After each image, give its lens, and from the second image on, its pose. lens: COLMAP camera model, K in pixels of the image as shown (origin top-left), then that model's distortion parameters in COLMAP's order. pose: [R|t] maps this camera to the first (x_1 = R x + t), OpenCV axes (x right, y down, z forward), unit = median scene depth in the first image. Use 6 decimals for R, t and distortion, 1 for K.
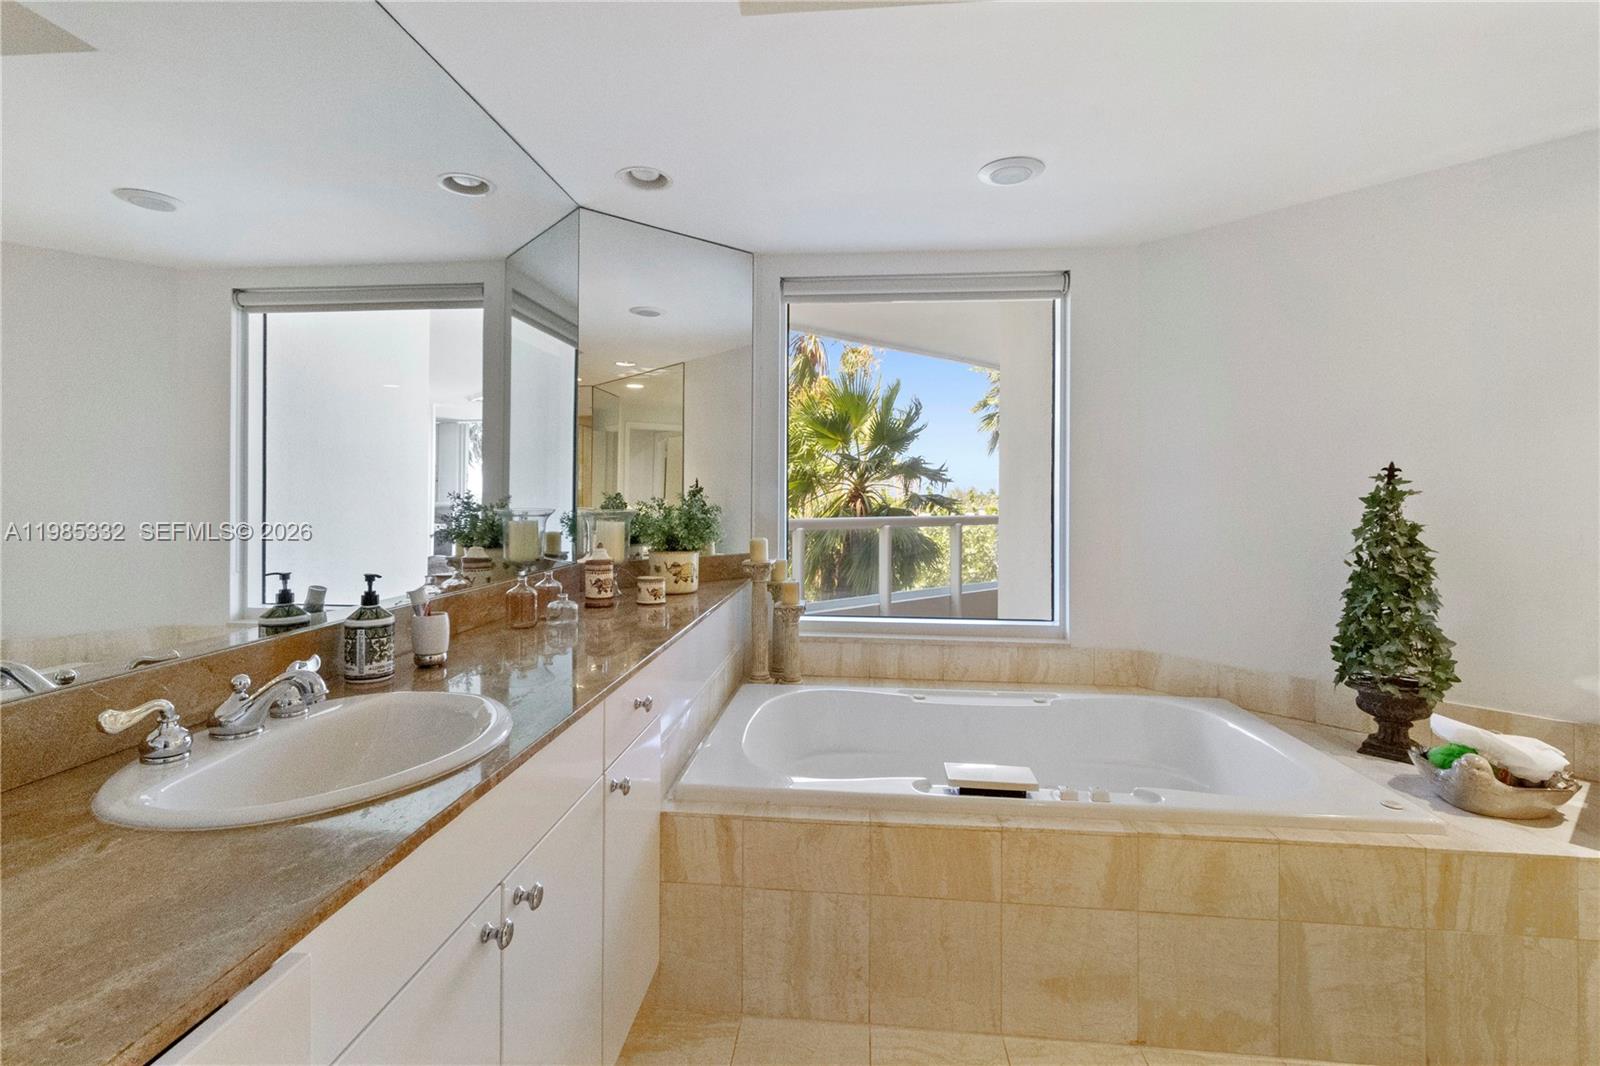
lens RADIAL K [[741.1, 0, 793.2], [0, 741.1, 495.2], [0, 0, 1]] dist [0.003032, -0.001923]
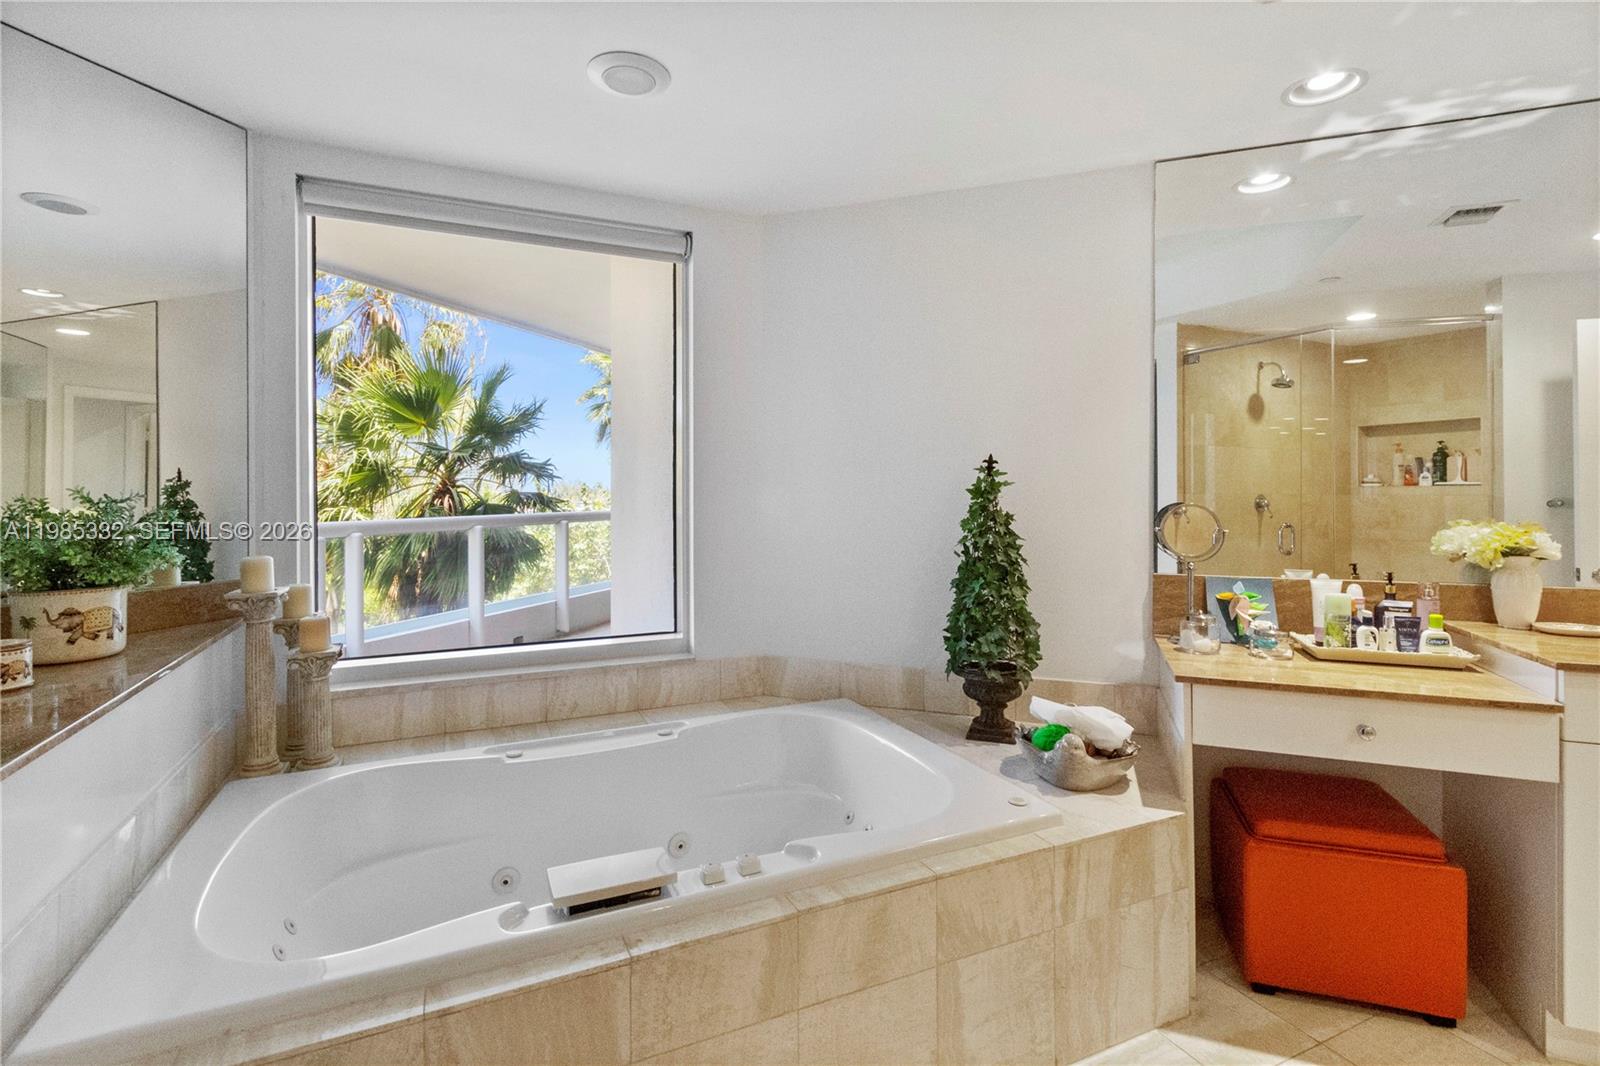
lens RADIAL K [[741.1, 0, 793.7], [0, 741.1, 491.3], [0, 0, 1]] dist [0.003032, -0.001923]
pose [[0.868030, -0.008573, 0.496437, 0.047347], [0.007354, 0.999963, 0.004410, 0.000089], [-0.496457, -0.000177, 0.868062, 0.212107]]
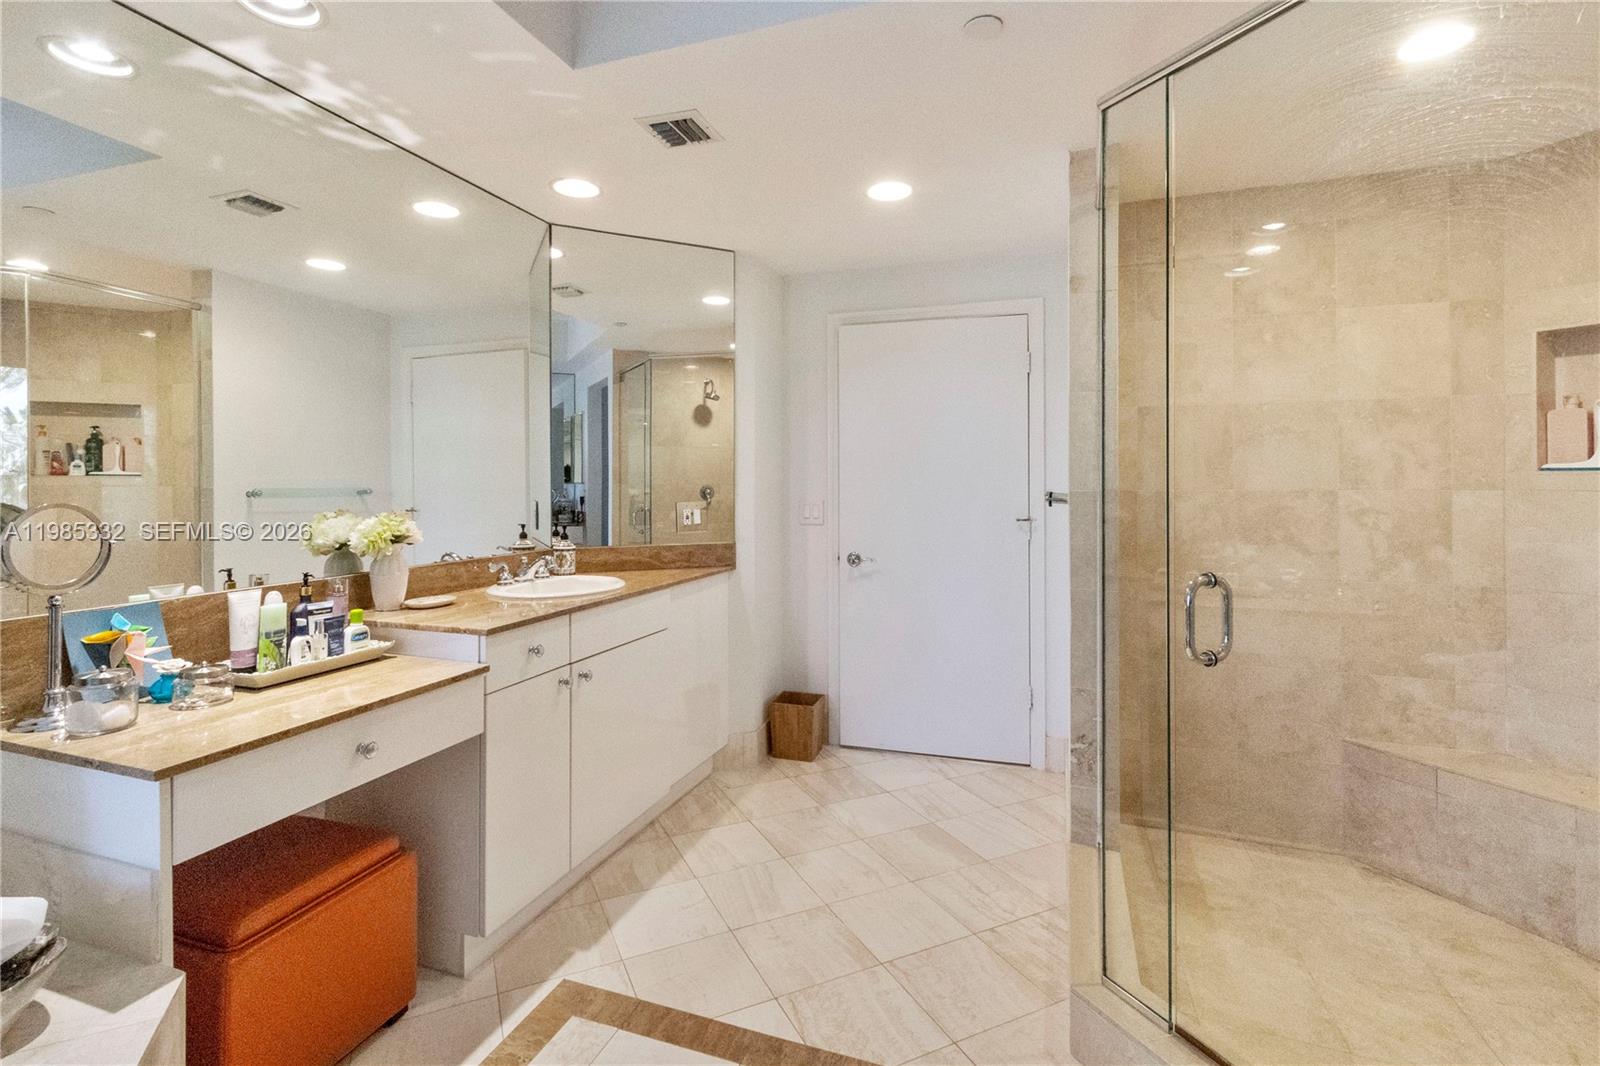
lens RADIAL K [[741.1, 0, 810.3], [0, 741.1, 474.4], [0, 0, 1]] dist [0.003032, -0.001923]
pose [[-0.508072, 0.000125, 0.861315, 0.117305], [-0.007704, 0.999959, -0.004690, -0.001553], [-0.861280, -0.009019, -0.508050, 0.527545]]
